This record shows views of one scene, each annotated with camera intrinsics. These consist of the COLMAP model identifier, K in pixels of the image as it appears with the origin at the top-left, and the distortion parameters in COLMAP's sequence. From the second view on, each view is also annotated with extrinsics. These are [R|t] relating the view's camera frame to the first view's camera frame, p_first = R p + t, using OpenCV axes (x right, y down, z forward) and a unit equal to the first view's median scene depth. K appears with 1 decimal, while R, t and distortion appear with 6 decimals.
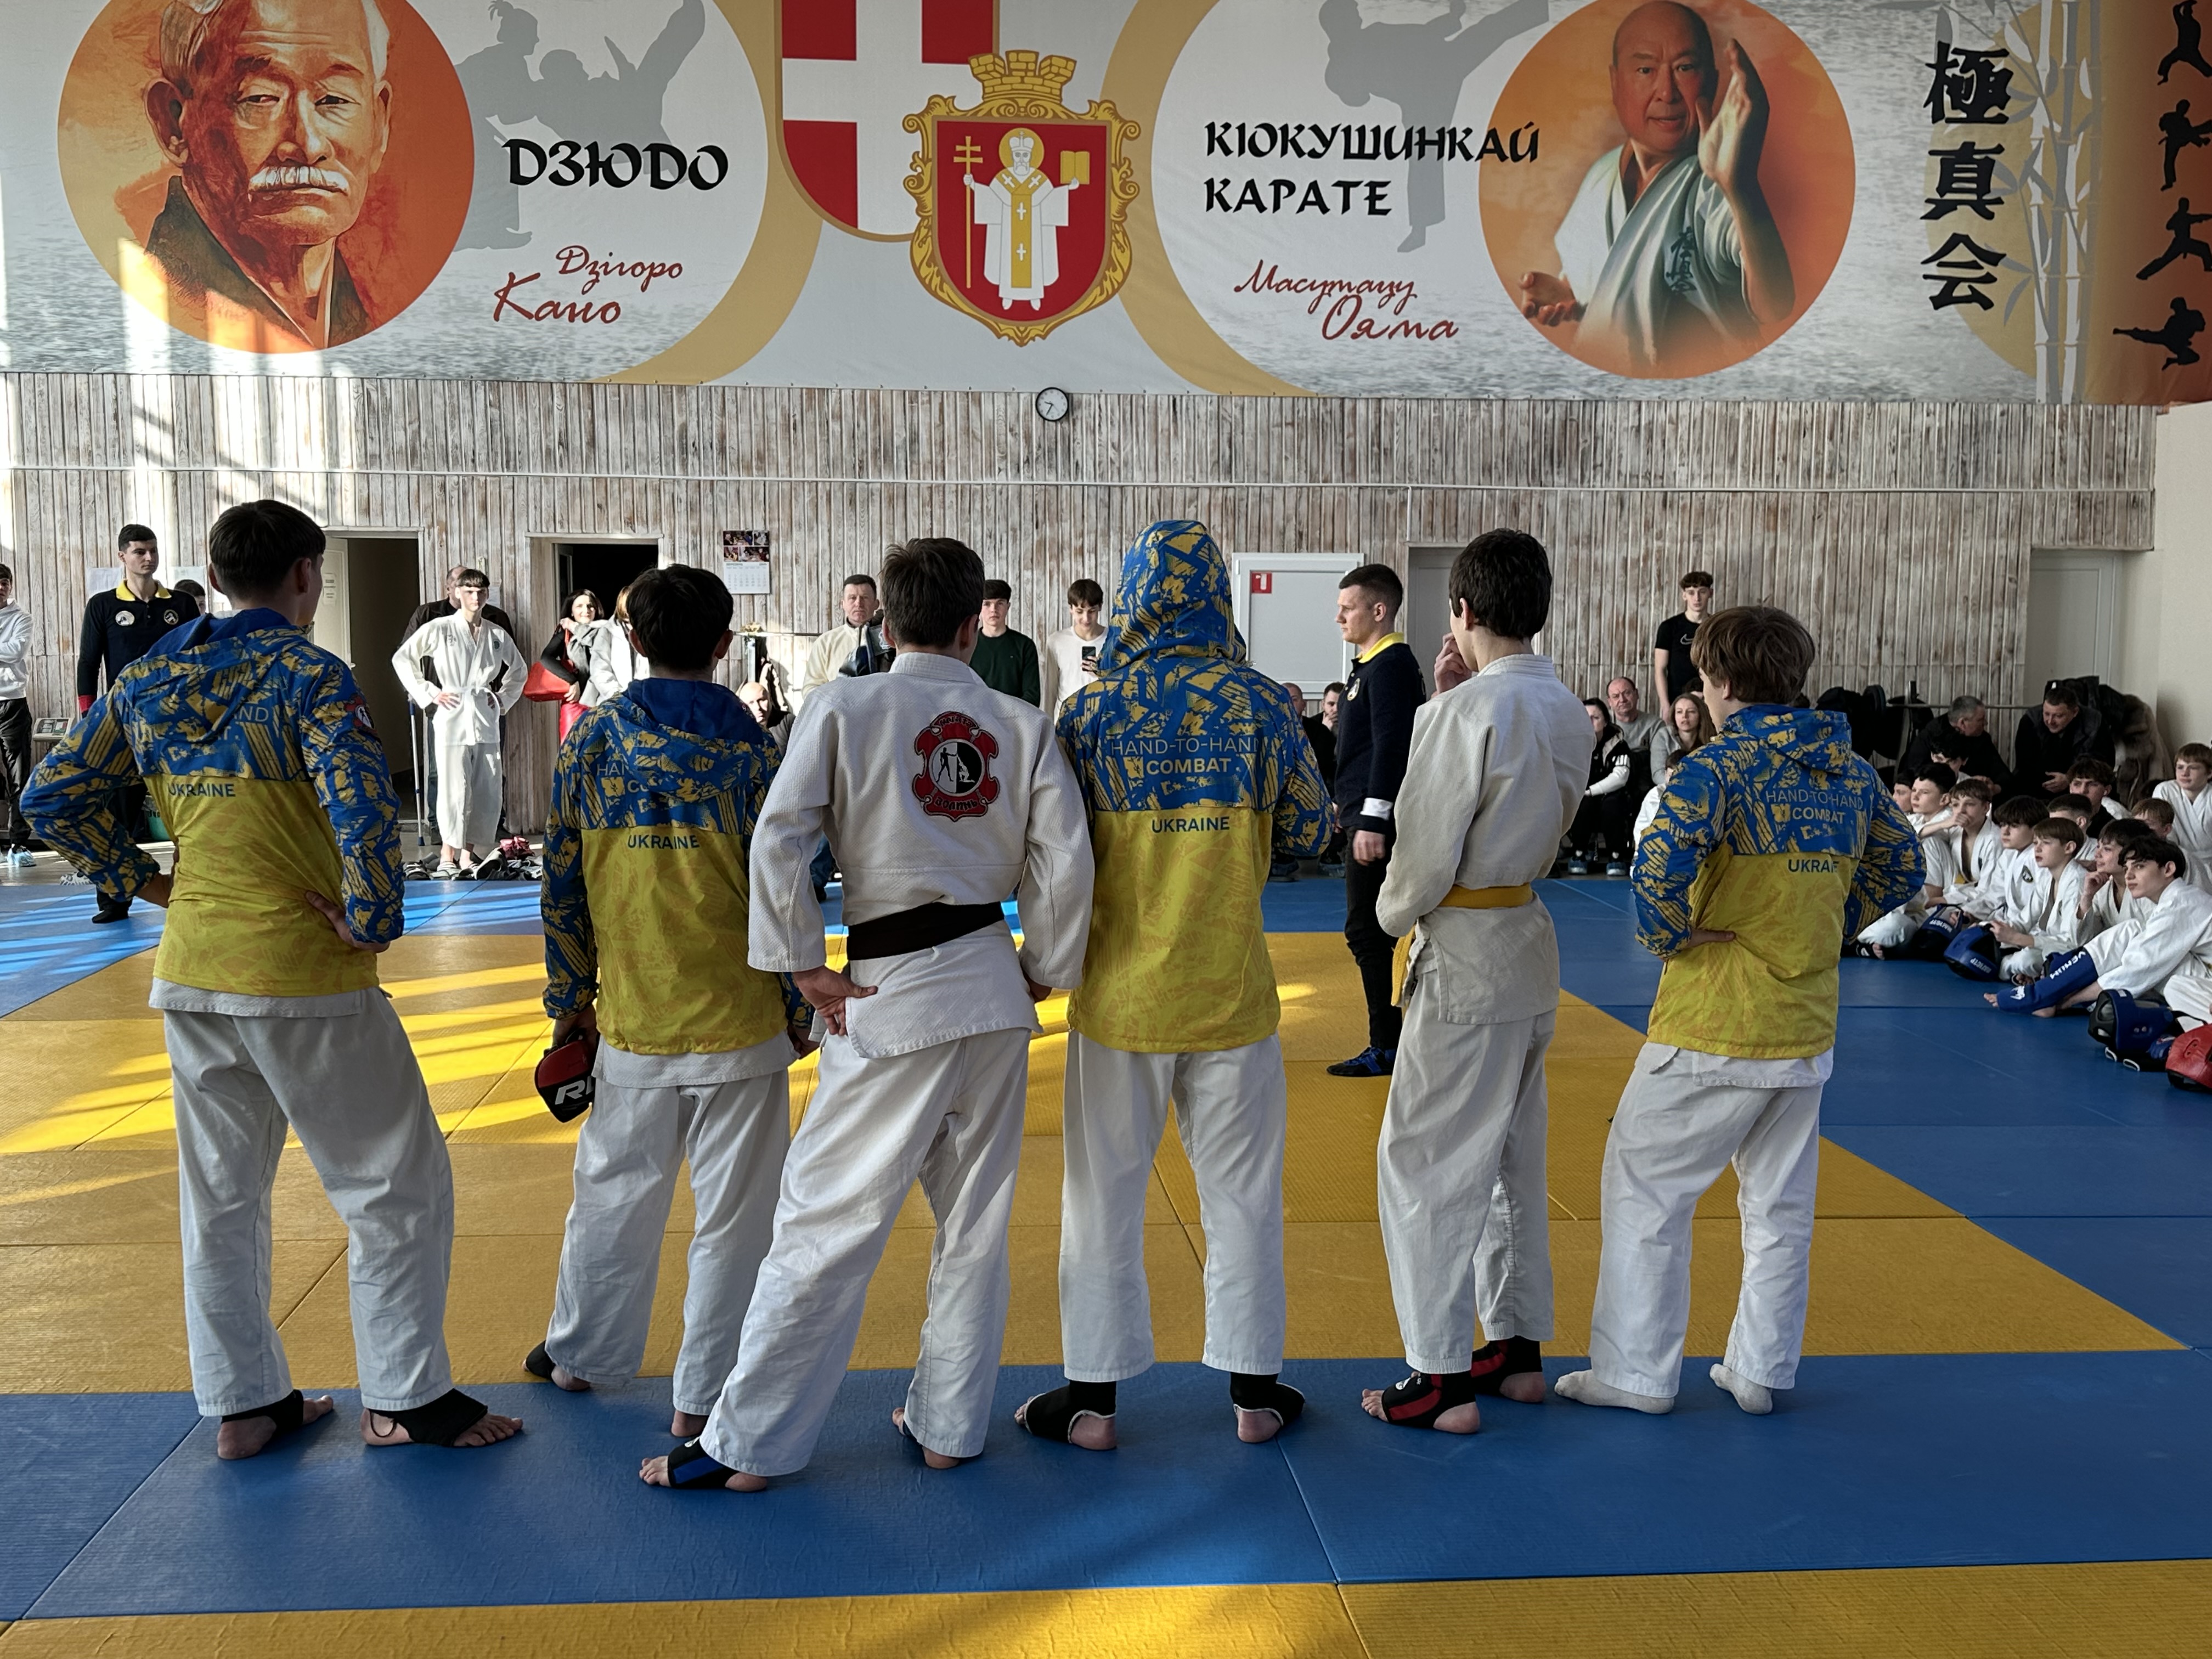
lens RADIAL K [[1752.8, 0, 1047.9], [0, 1752.8, 870.3], [0, 0, 1]] dist [0.032516, -0.048722]
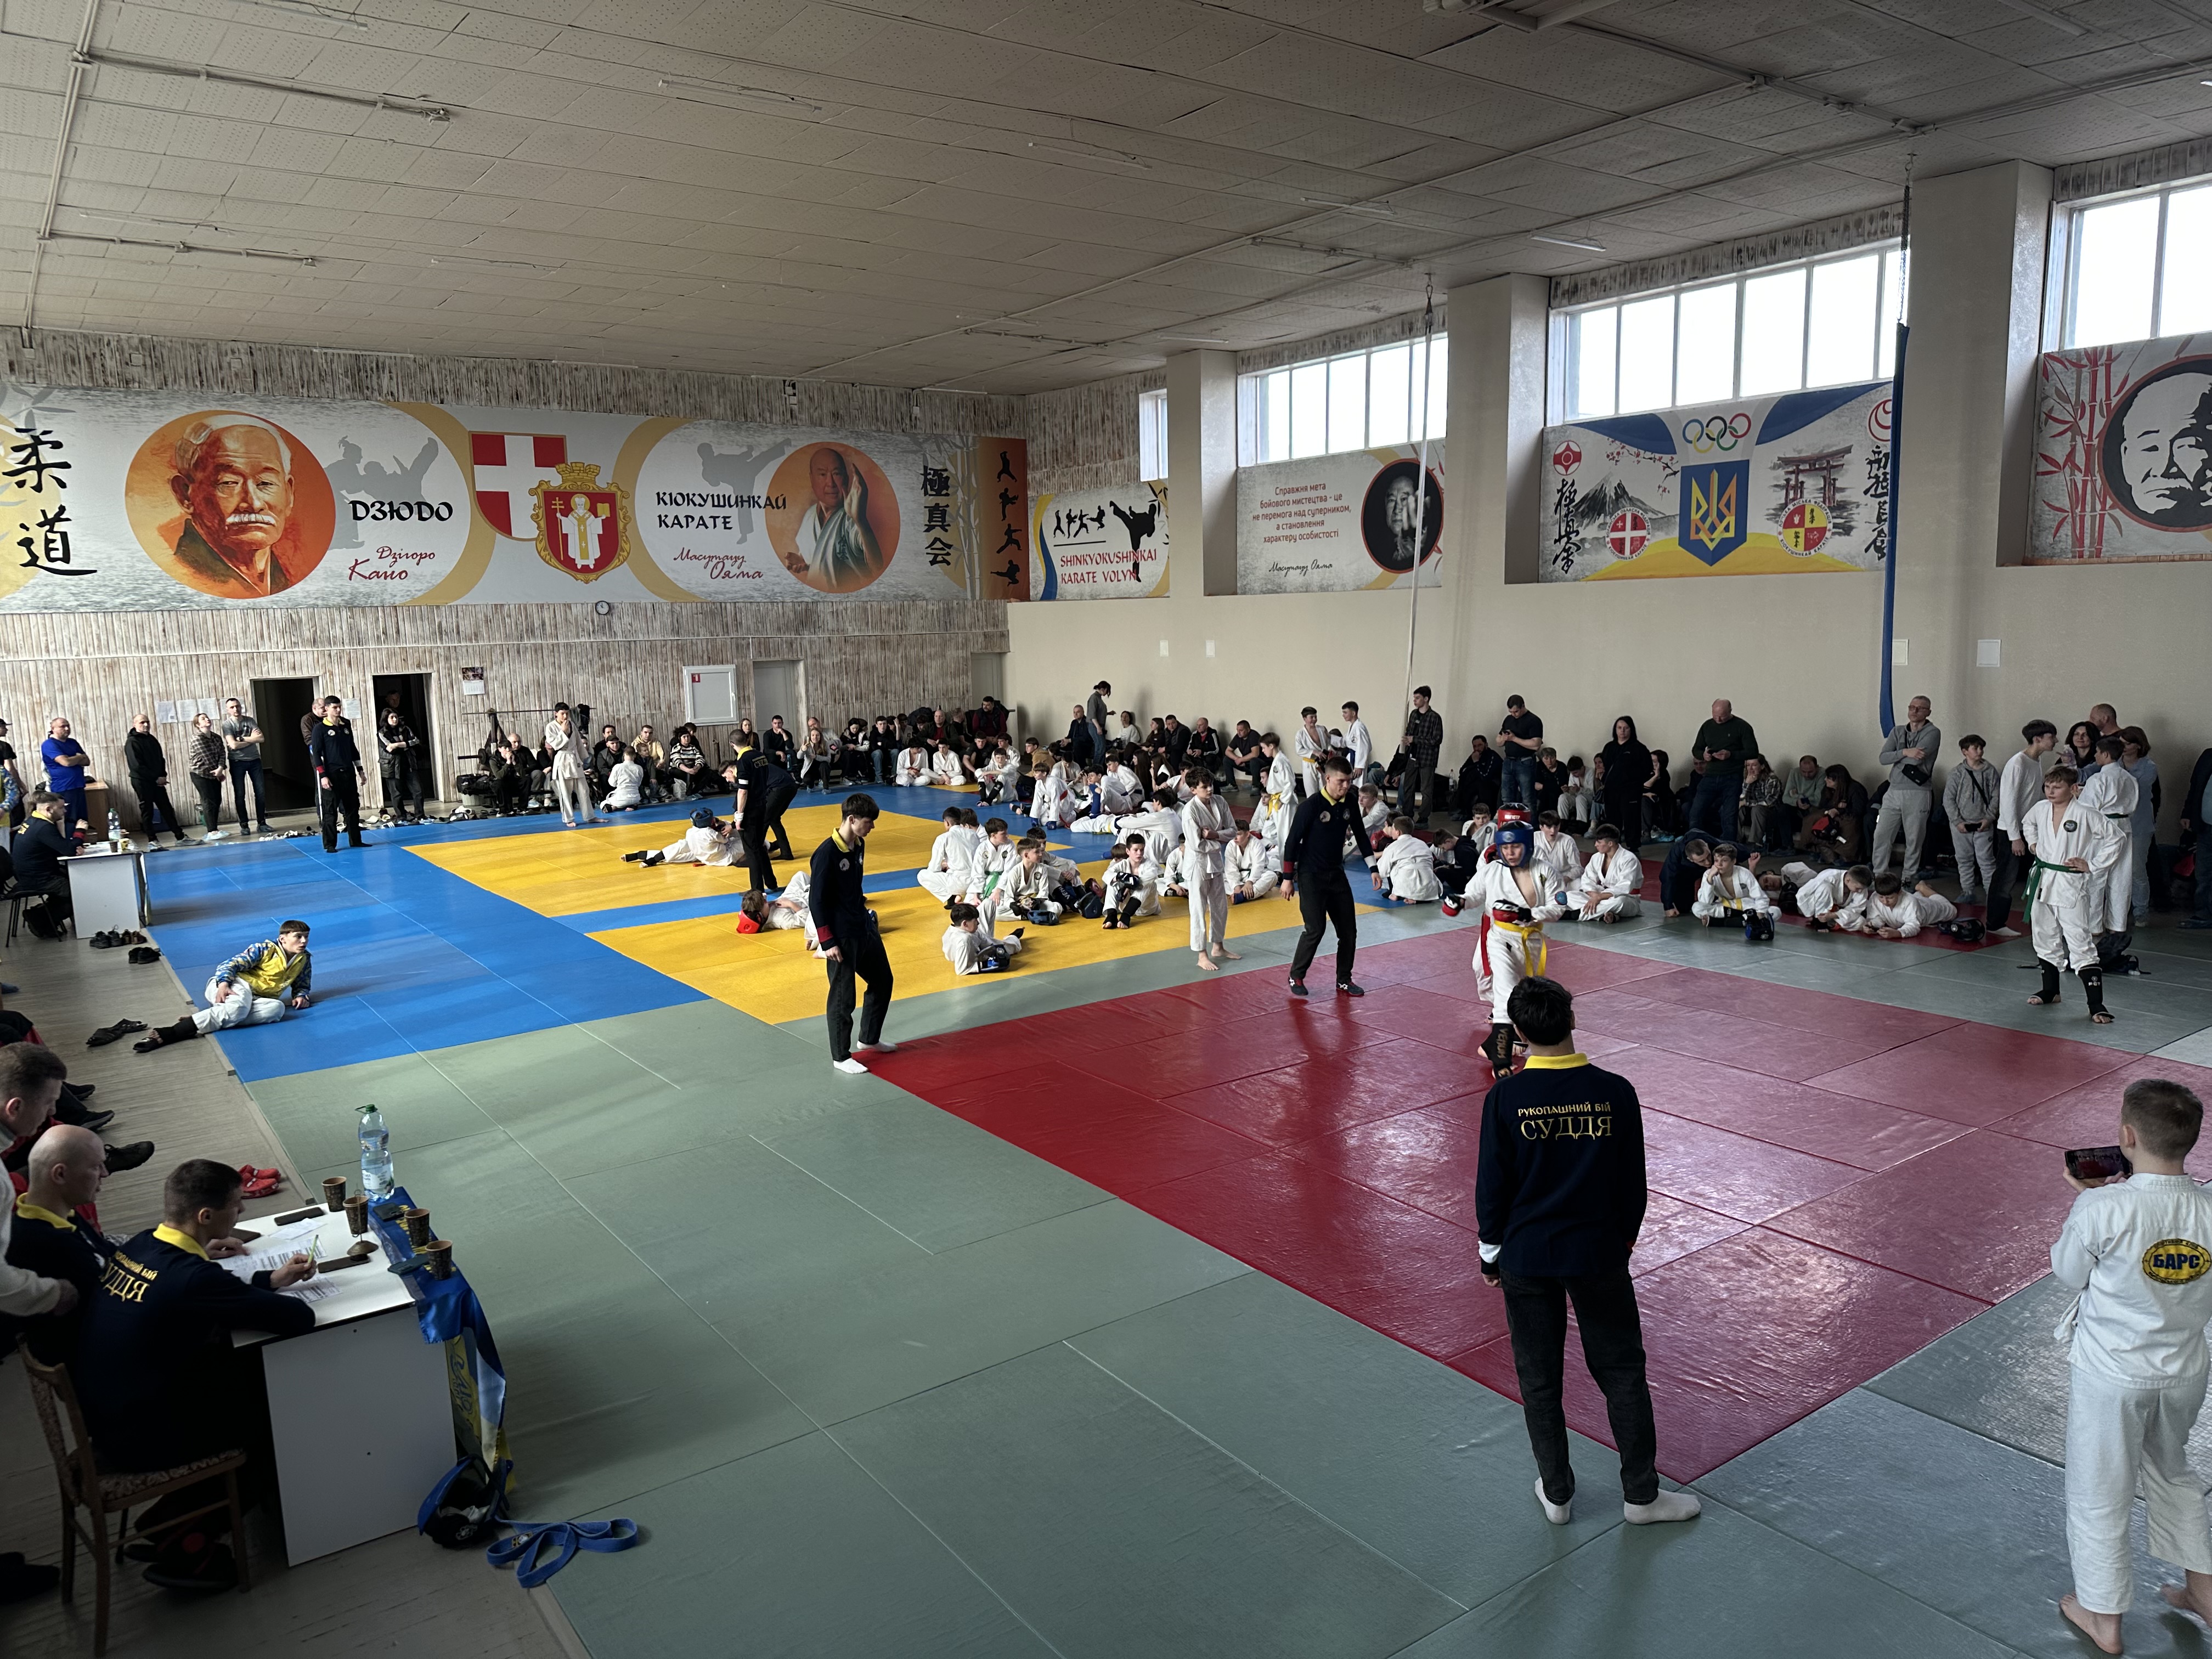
lens RADIAL K [[1538.8, 0, 1106.5], [0, 1538.8, 834.1], [0, 0, 1]] dist [-0.034931, 0.007303]
pose [[0.842433, -0.104766, 0.528518, -0.559412], [0.084882, 0.994471, 0.061832, -0.030768], [-0.532074, -0.007228, 0.846667, -1.142152]]
